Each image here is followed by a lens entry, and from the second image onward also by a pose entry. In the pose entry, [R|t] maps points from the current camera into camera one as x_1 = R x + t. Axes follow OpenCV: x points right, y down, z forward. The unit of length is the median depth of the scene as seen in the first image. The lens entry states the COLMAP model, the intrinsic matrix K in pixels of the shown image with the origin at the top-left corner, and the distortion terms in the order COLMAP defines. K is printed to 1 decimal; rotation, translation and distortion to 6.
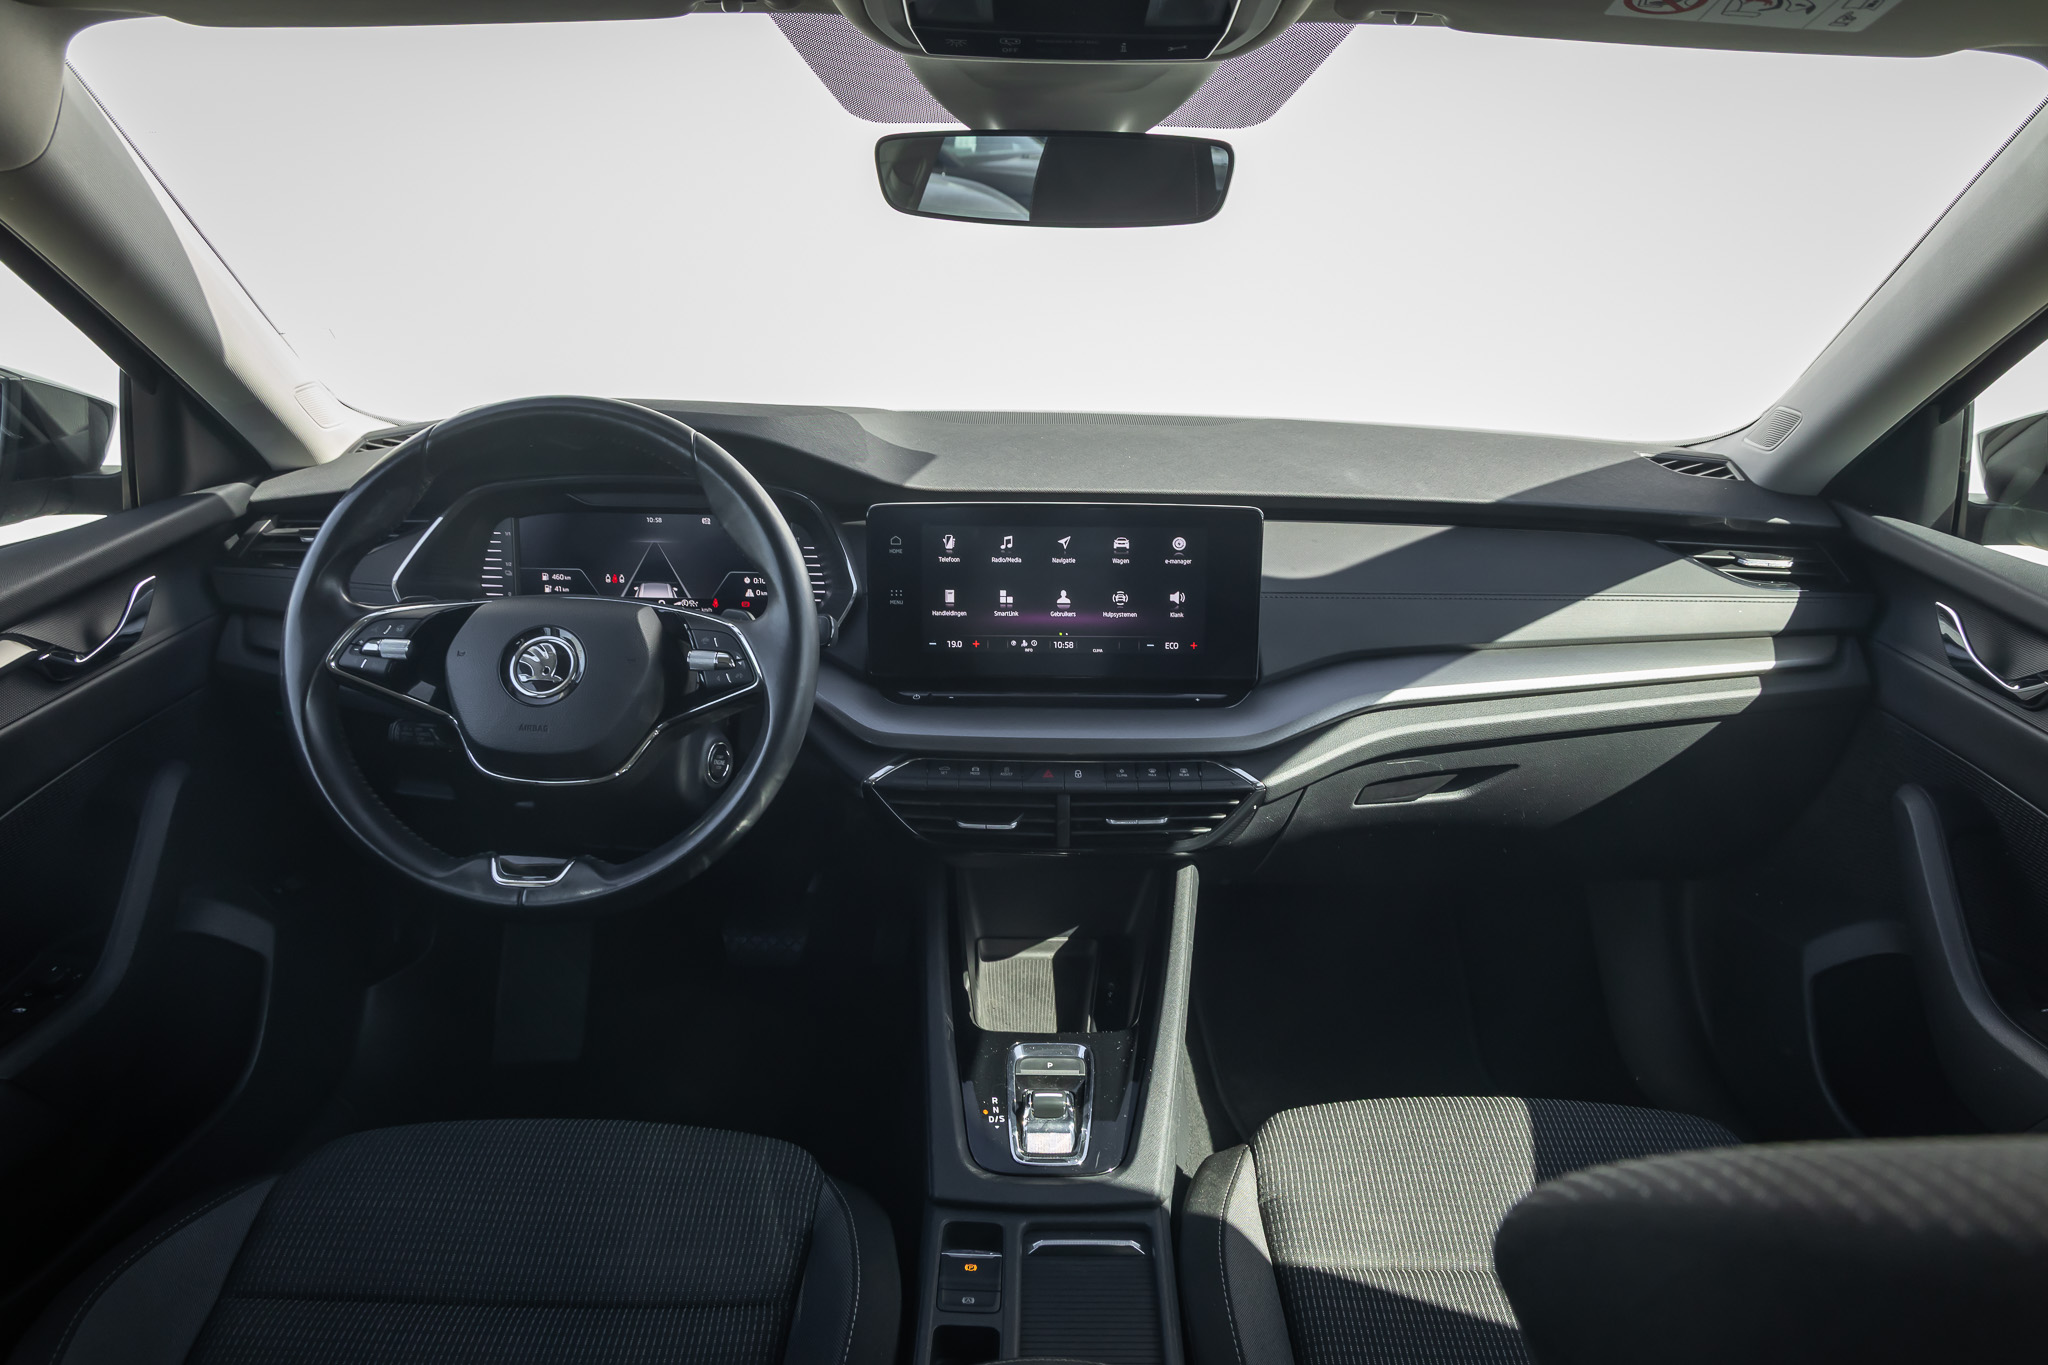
lens RADIAL K [[1365.1, 0, 1028.8], [0, 1365.1, 678.1], [0, 0, 1]] dist [0.003918, -0.000180]
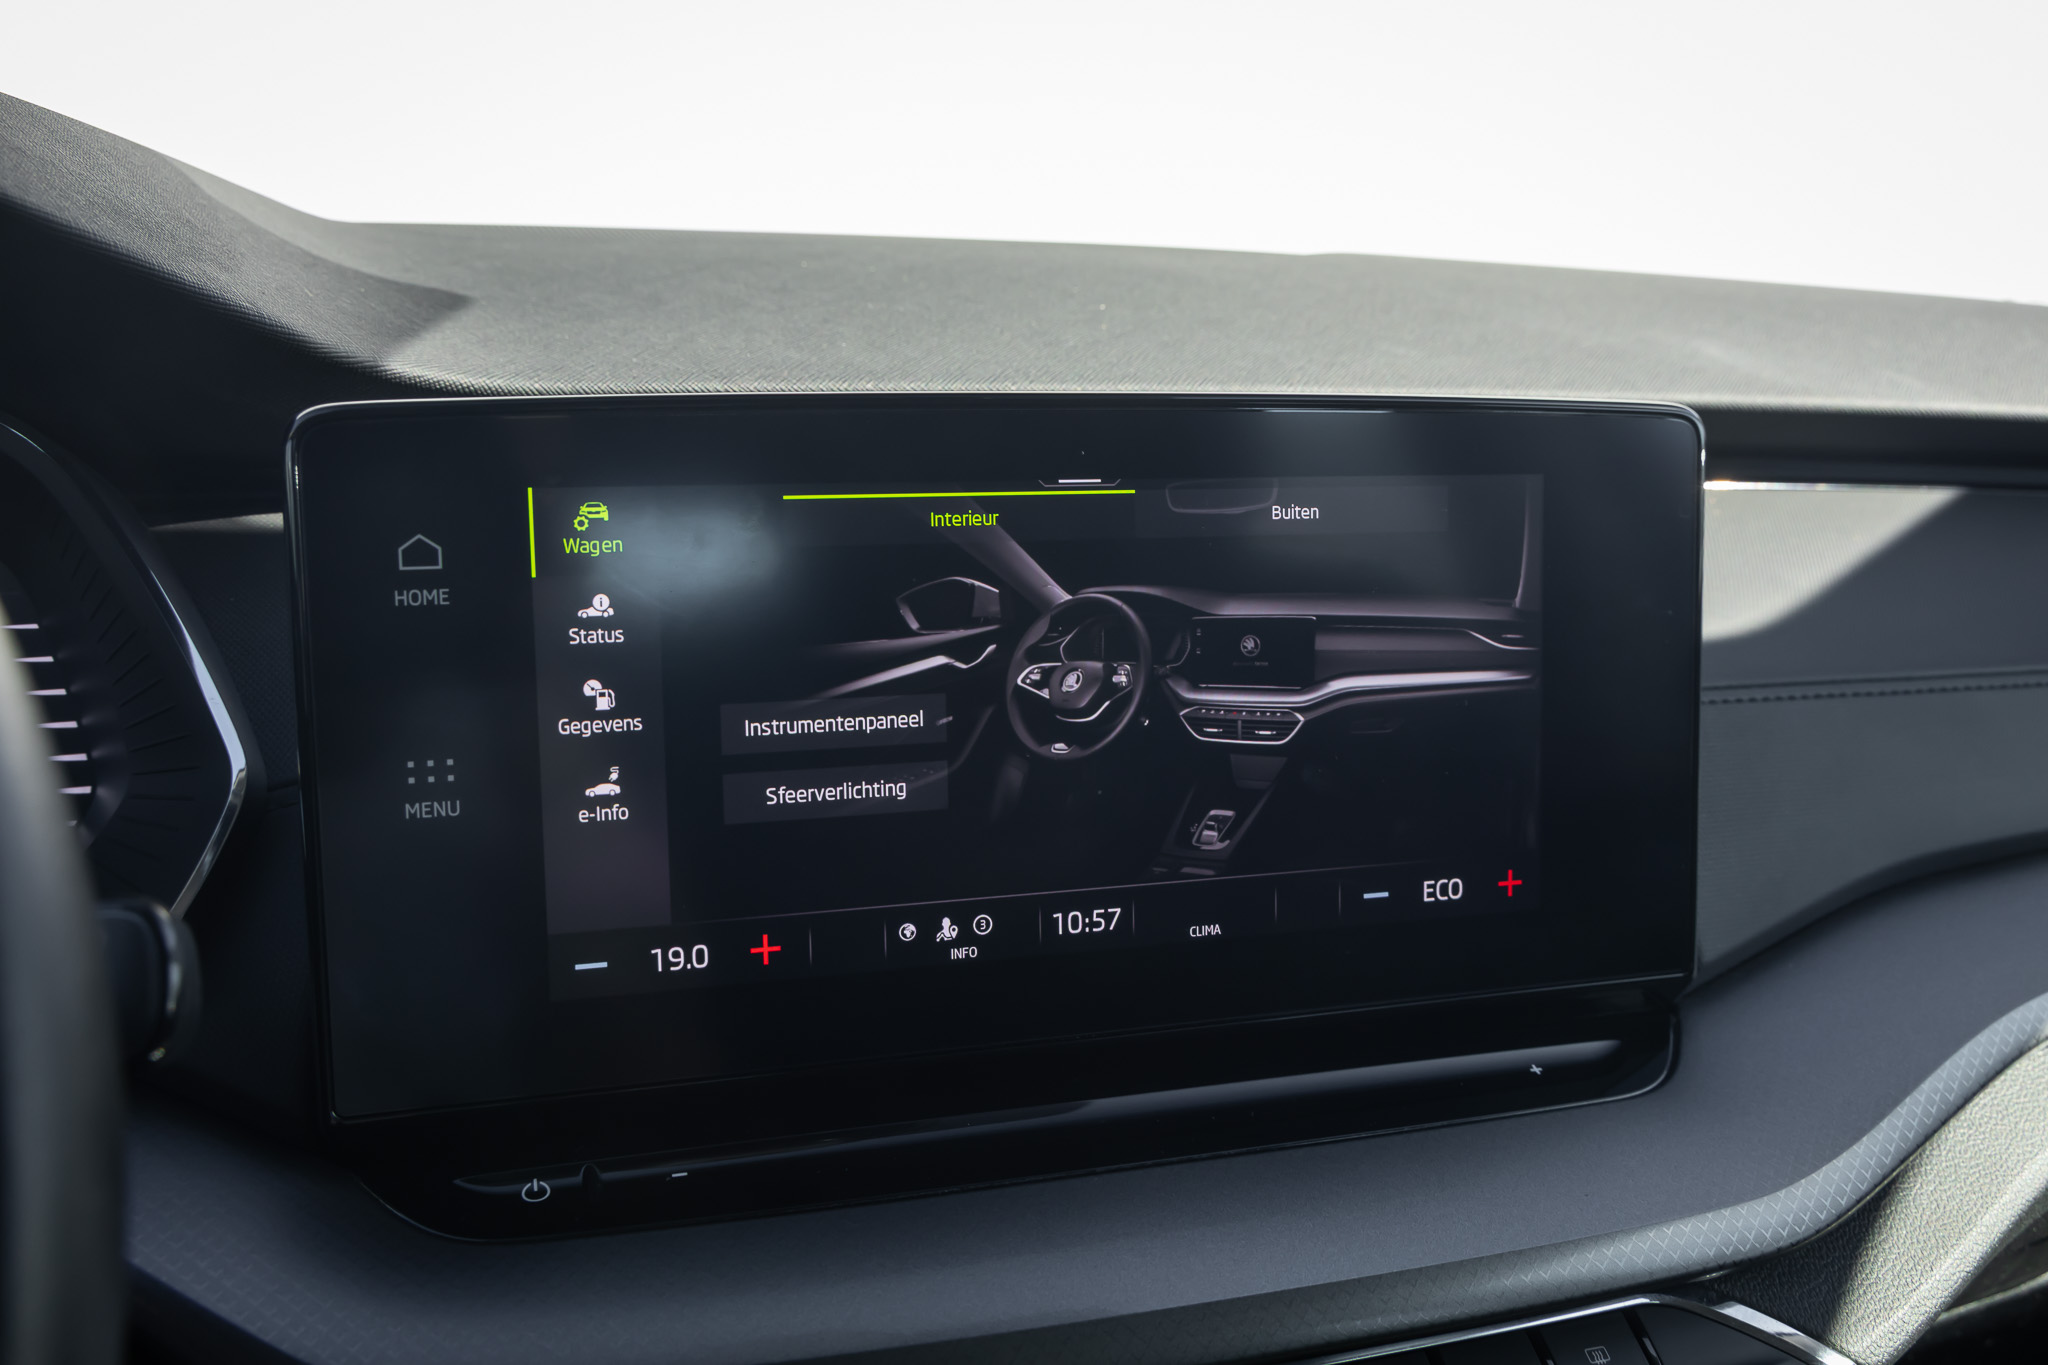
lens RADIAL K [[2004.7, 0, 1031.2], [0, 2004.7, 686.0], [0, 0, 1]] dist [0.015317, 0.000000]
pose [[0.949557, -0.054118, 0.308889, -0.104851], [0.083245, 0.993158, -0.081902, -0.039328], [-0.302343, 0.103484, 0.947565, 0.629913]]
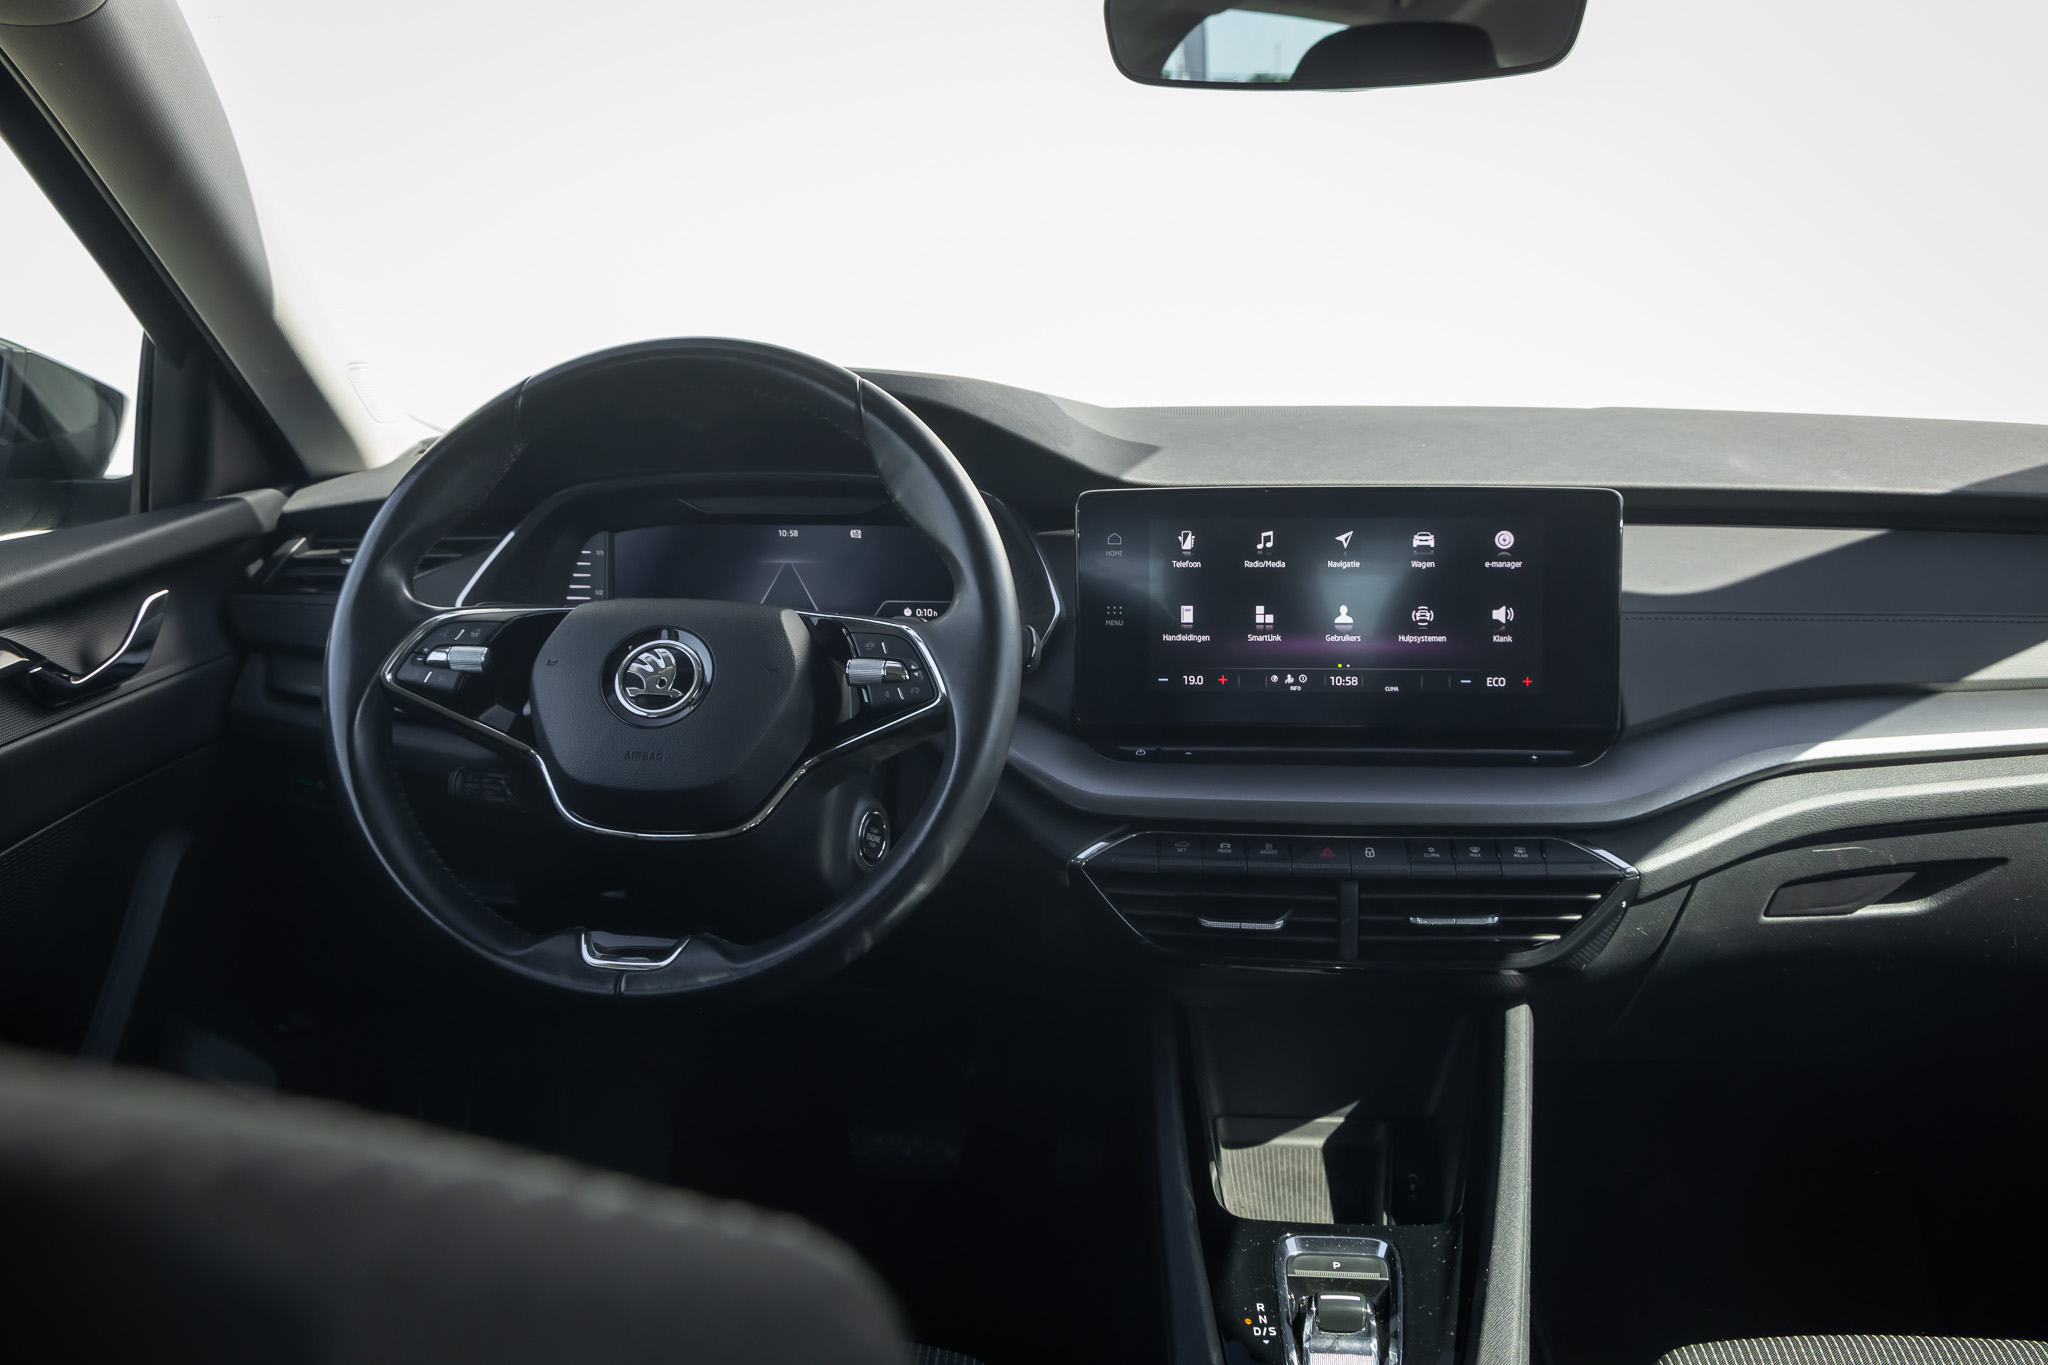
lens RADIAL K [[1849.3, 0, 1028.9], [0, 1849.3, 679.0], [0, 0, 1]] dist [0.001563, 0.005798]
pose [[0.994935, -0.002885, -0.100481, -0.042565], [-0.009773, 0.992076, -0.125255, 0.100143], [0.100046, 0.125603, 0.987023, 0.013019]]
